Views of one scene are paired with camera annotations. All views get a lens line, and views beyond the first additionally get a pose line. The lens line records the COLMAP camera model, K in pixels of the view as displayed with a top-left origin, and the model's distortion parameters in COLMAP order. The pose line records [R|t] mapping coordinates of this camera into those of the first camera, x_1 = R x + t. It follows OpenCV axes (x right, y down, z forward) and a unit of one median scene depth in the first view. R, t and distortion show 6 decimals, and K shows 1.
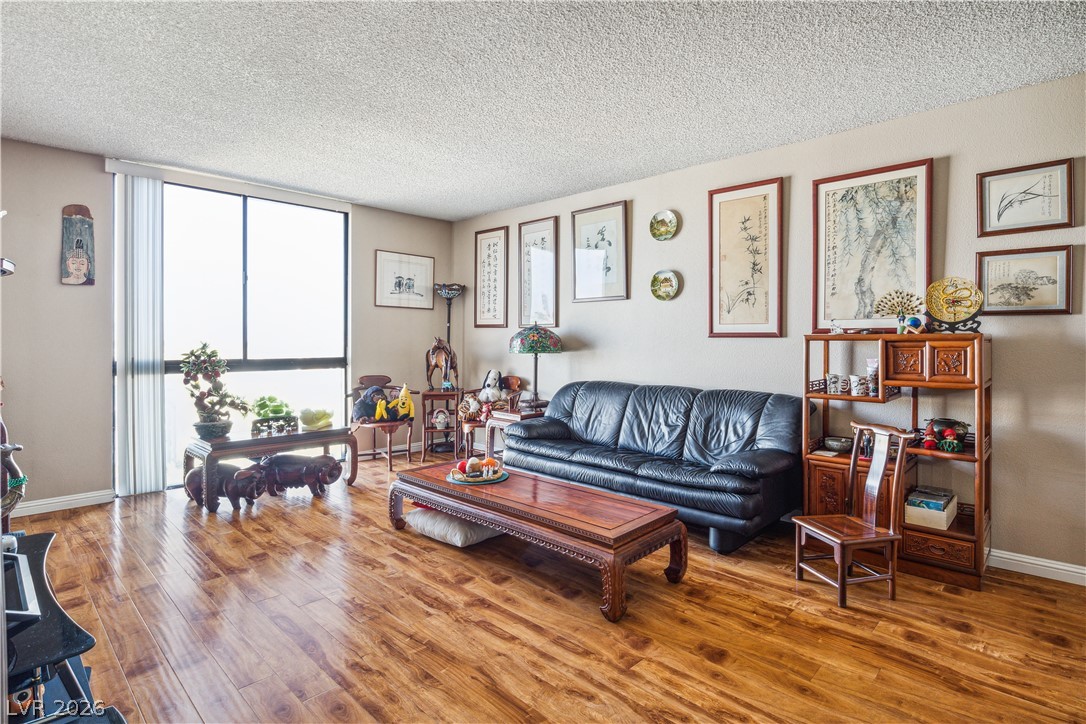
lens RADIAL K [[548.2, 0, 546.2], [0, 548.2, 341.7], [0, 0, 1]] dist [-0.001212, 0.000147]
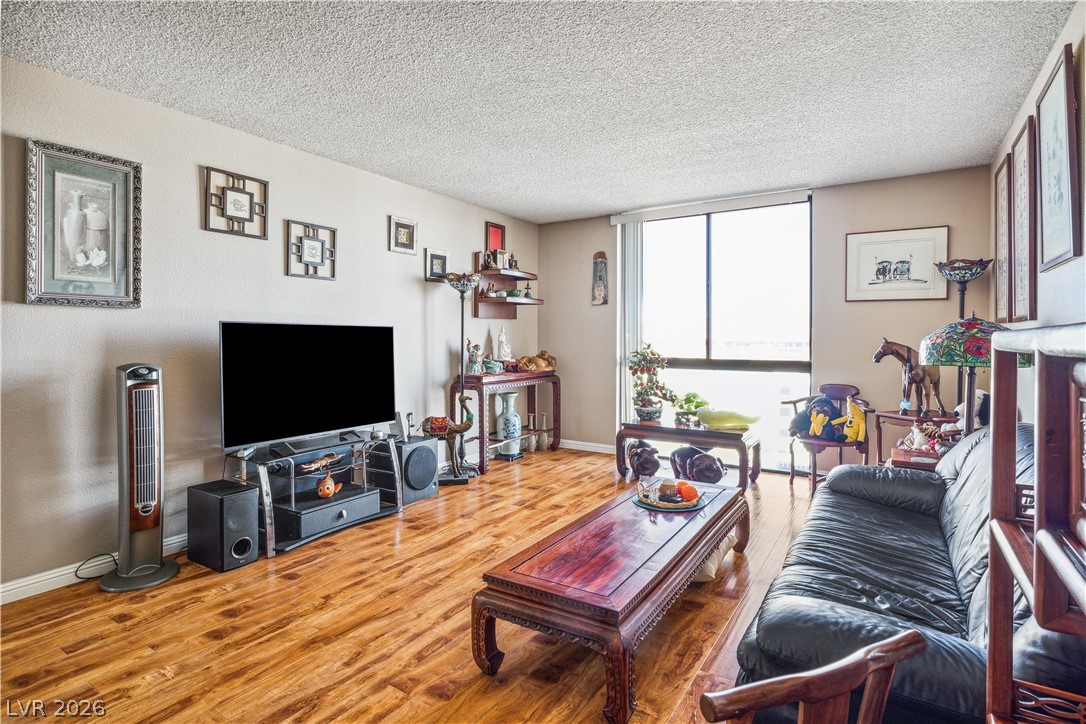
lens RADIAL K [[548.2, 0, 546.2], [0, 548.2, 341.7], [0, 0, 1]] dist [-0.001212, 0.000147]
pose [[0.195735, 0.005045, -0.980644, 0.556759], [-0.004985, 0.999979, 0.004150, -0.007172], [0.980644, 0.004077, 0.195756, 0.521543]]
